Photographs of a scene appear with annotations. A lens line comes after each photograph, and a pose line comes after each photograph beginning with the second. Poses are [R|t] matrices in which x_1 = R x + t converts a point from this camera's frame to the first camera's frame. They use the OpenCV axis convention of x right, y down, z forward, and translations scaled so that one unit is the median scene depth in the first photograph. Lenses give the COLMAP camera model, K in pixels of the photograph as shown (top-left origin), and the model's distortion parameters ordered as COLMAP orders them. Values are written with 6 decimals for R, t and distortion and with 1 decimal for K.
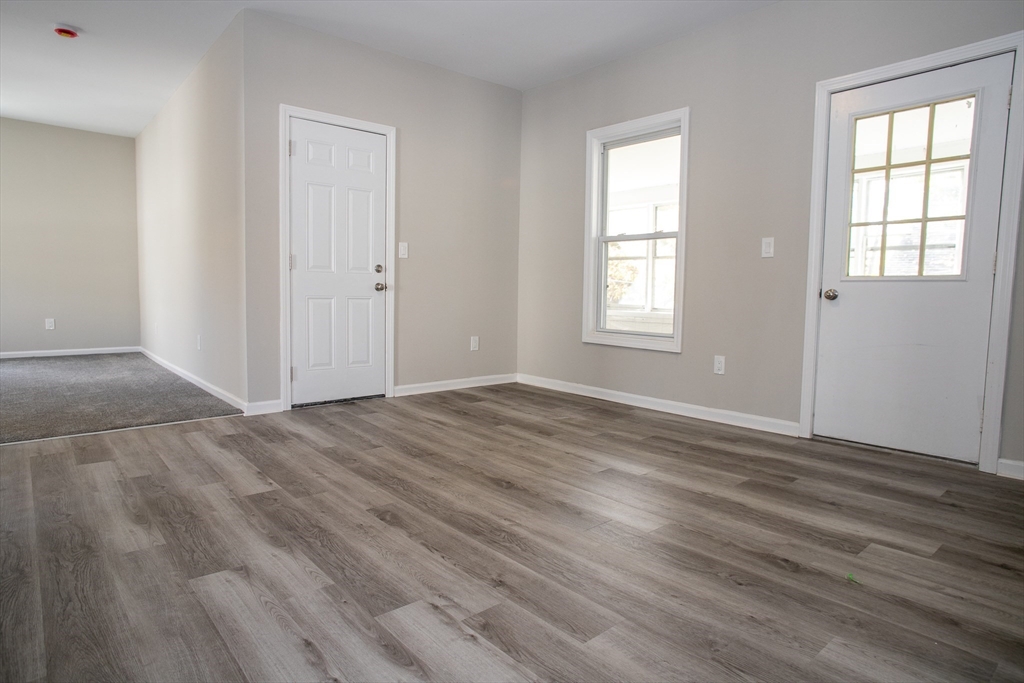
lens RADIAL K [[584.1, 0, 505.9], [0, 584.1, 334.0], [0, 0, 1]] dist [-0.068434, 0.042559]
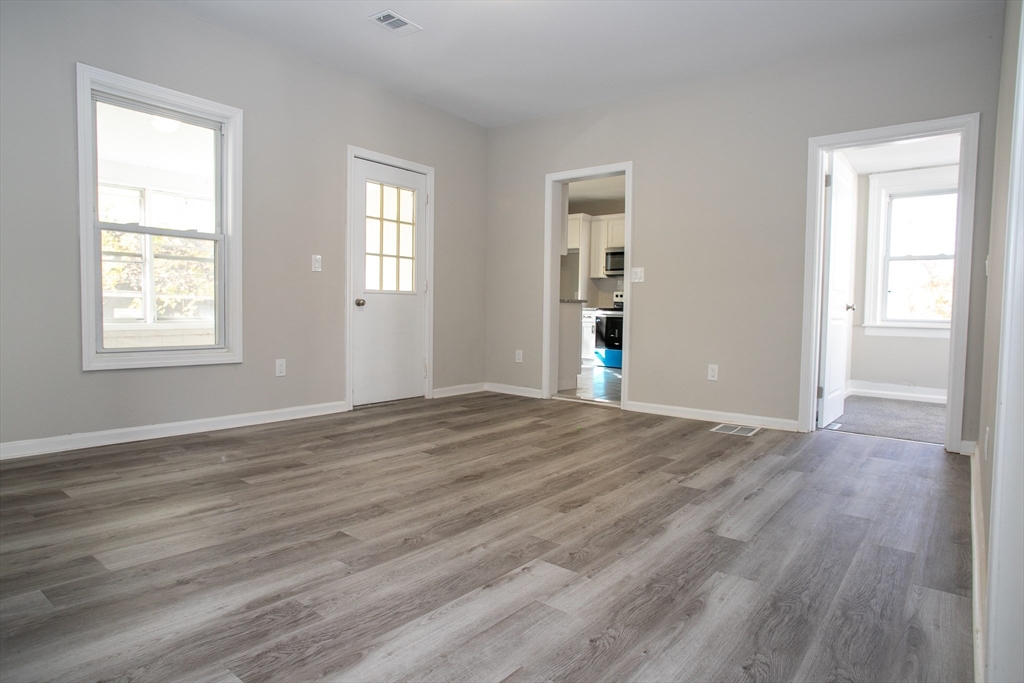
lens RADIAL K [[584.1, 0, 503.5], [0, 584.1, 338.3], [0, 0, 1]] dist [-0.068434, 0.042559]
pose [[-0.174016, -0.067361, 0.982436, -1.198908], [0.051701, 0.995657, 0.077425, -0.098995], [-0.983385, 0.064266, -0.169778, 1.225770]]
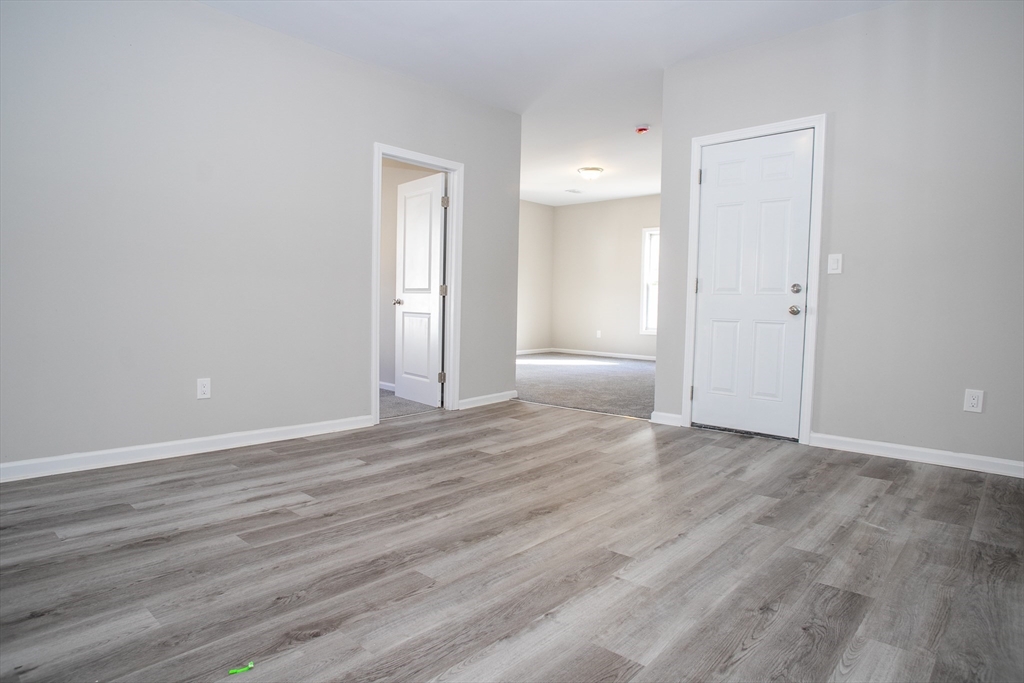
lens RADIAL K [[584.1, 0, 510.3], [0, 584.1, 335.9], [0, 0, 1]] dist [-0.068434, 0.042559]
pose [[0.120630, 0.037031, -0.992007, 1.023280], [-0.086239, 0.995917, 0.026690, -0.054616], [0.988945, 0.082330, 0.123331, 0.889818]]
